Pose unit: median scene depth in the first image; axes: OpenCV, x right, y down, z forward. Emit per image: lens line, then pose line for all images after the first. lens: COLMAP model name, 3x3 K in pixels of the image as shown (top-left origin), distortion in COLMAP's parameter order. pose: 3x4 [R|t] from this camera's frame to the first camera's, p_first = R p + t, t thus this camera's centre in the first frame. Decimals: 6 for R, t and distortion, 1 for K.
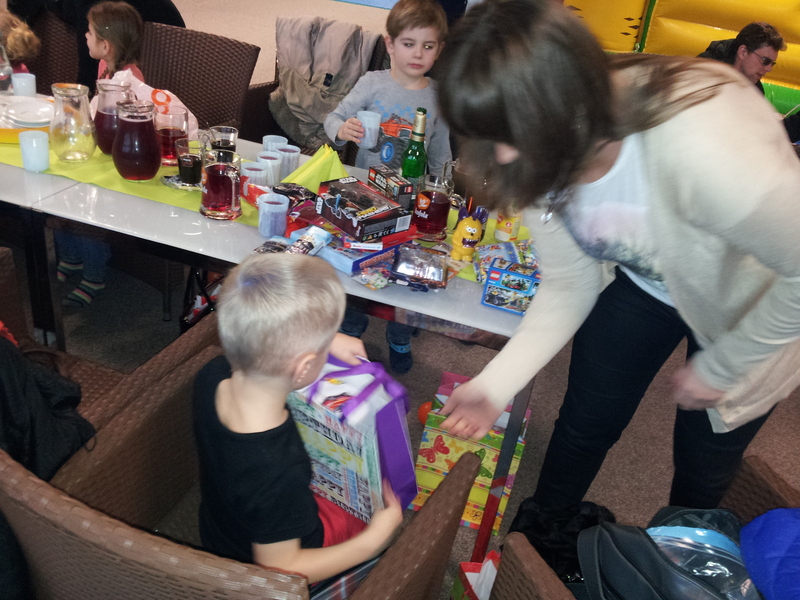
lens RADIAL K [[672.0, 0, 398.0], [0, 672.0, 326.0], [0, 0, 1]] dist [0.095617, -0.235101]
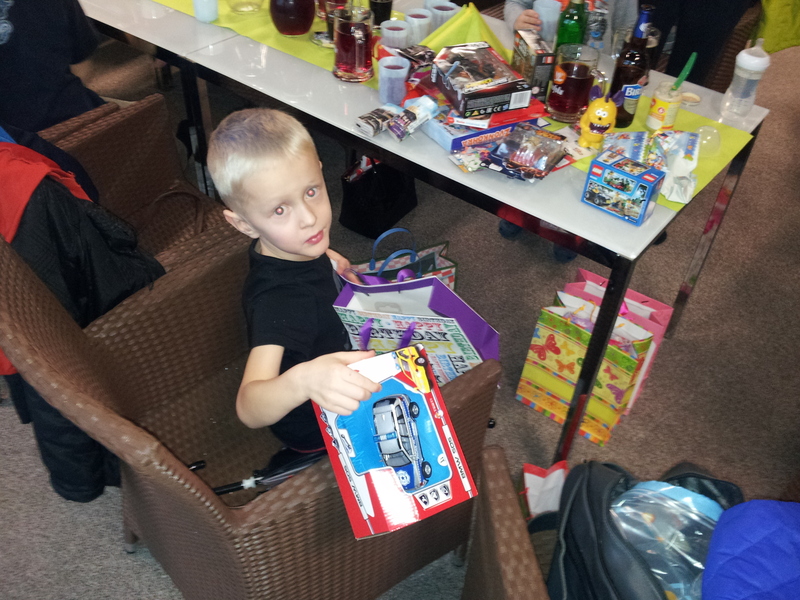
lens RADIAL K [[672.0, 0, 398.0], [0, 672.0, 326.0], [0, 0, 1]] dist [0.095617, -0.235101]
pose [[0.925438, 0.186890, -0.329601, 0.216612], [-0.119202, 0.969326, 0.214938, -0.035072], [0.359661, -0.159623, 0.919328, 0.059976]]
